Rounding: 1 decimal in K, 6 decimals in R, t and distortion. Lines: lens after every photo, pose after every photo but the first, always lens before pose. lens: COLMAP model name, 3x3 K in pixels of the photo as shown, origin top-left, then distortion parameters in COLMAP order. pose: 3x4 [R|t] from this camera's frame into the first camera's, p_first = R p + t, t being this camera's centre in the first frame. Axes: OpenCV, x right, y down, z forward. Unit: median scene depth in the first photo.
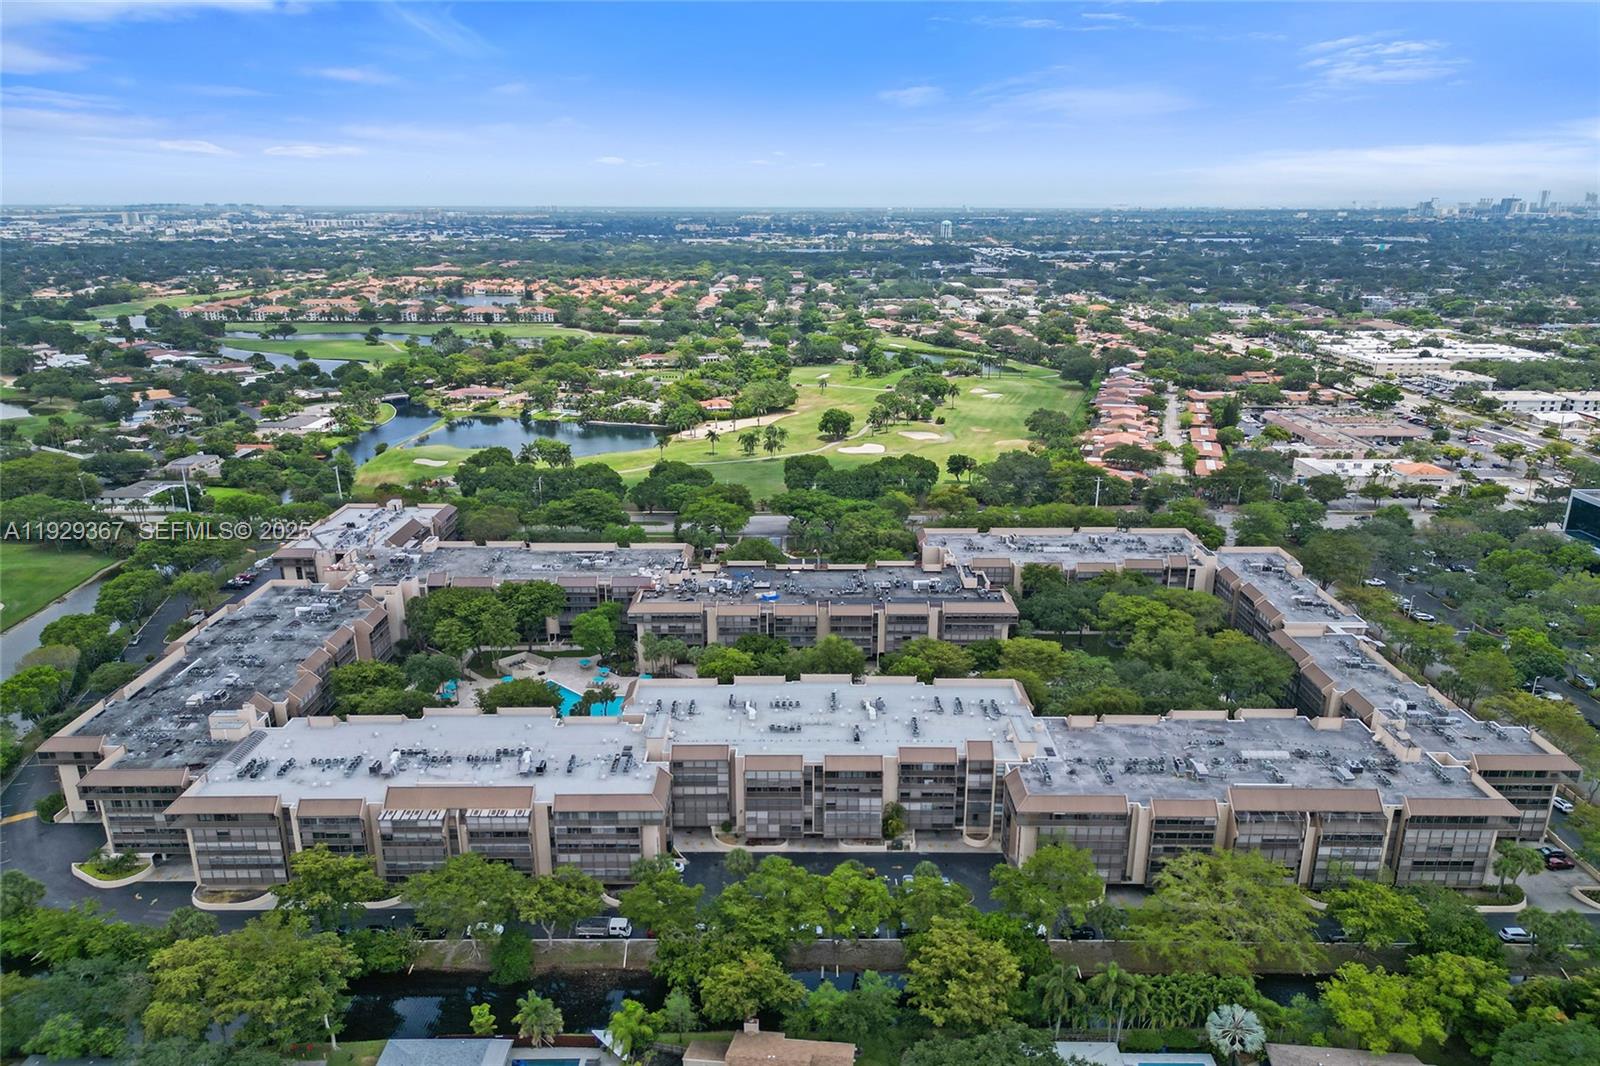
lens RADIAL K [[1169.0, 0, 800.0], [0, 1169.0, 533.0], [0, 0, 1]] dist [0.024993, -0.007309]
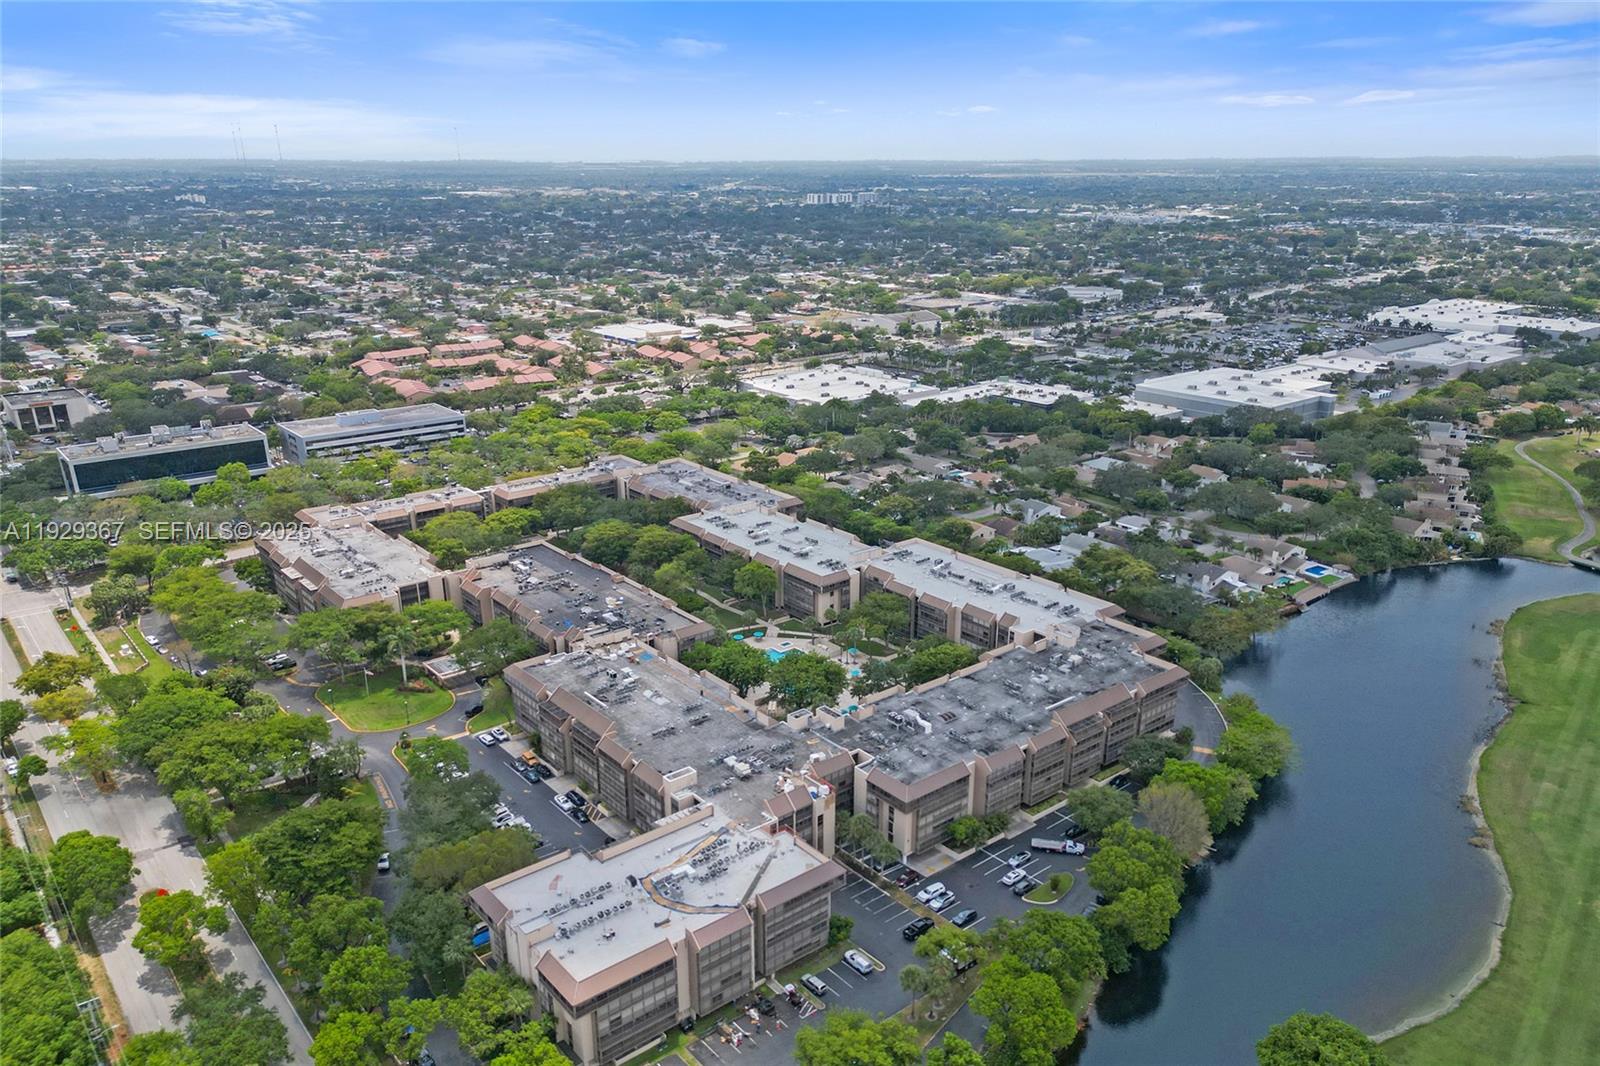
lens RADIAL K [[1169.0, 0, 800.0], [0, 1169.0, 533.0], [0, 0, 1]] dist [0.024993, -0.007309]
pose [[-0.635216, -0.237879, 0.734788, -0.216888], [0.202397, 0.866866, 0.455607, -0.108091], [-0.745343, 0.438128, -0.502502, 0.319578]]
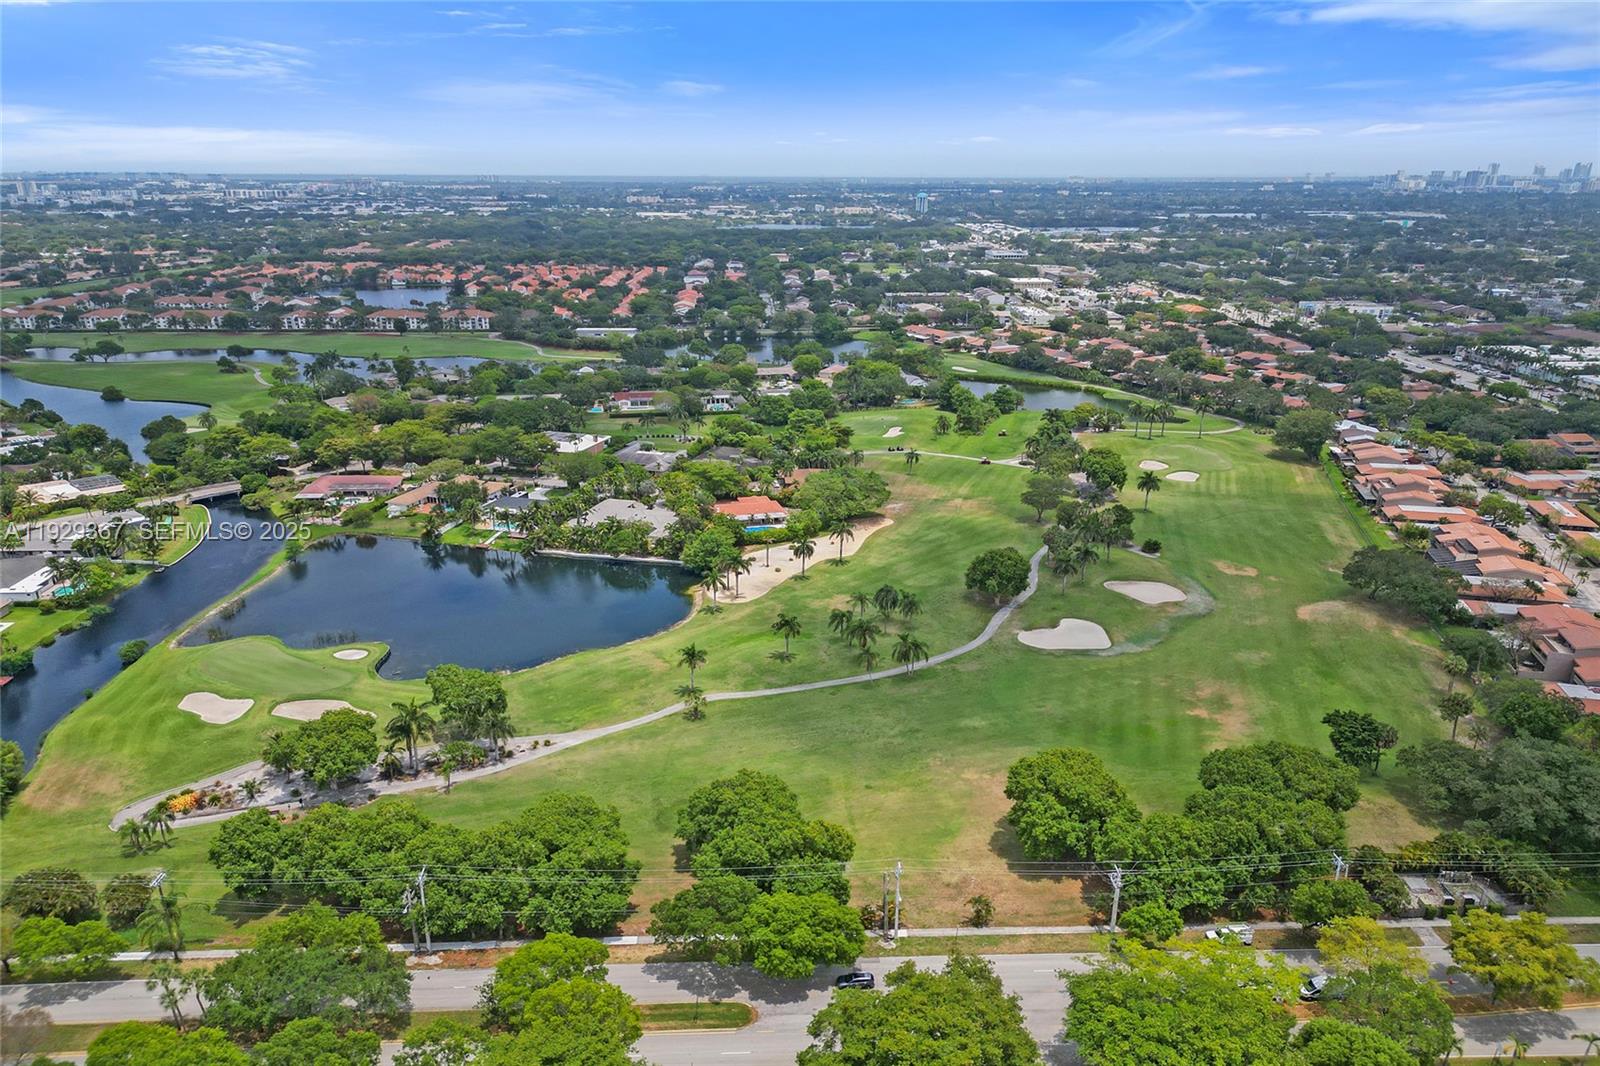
lens RADIAL K [[1169.0, 0, 800.0], [0, 1169.0, 533.0], [0, 0, 1]] dist [0.024993, -0.007309]
pose [[0.999052, -0.010312, 0.042295, -0.038533], [0.009344, 0.999691, 0.023026, -0.057600], [-0.042519, -0.022609, 0.998840, 0.207039]]
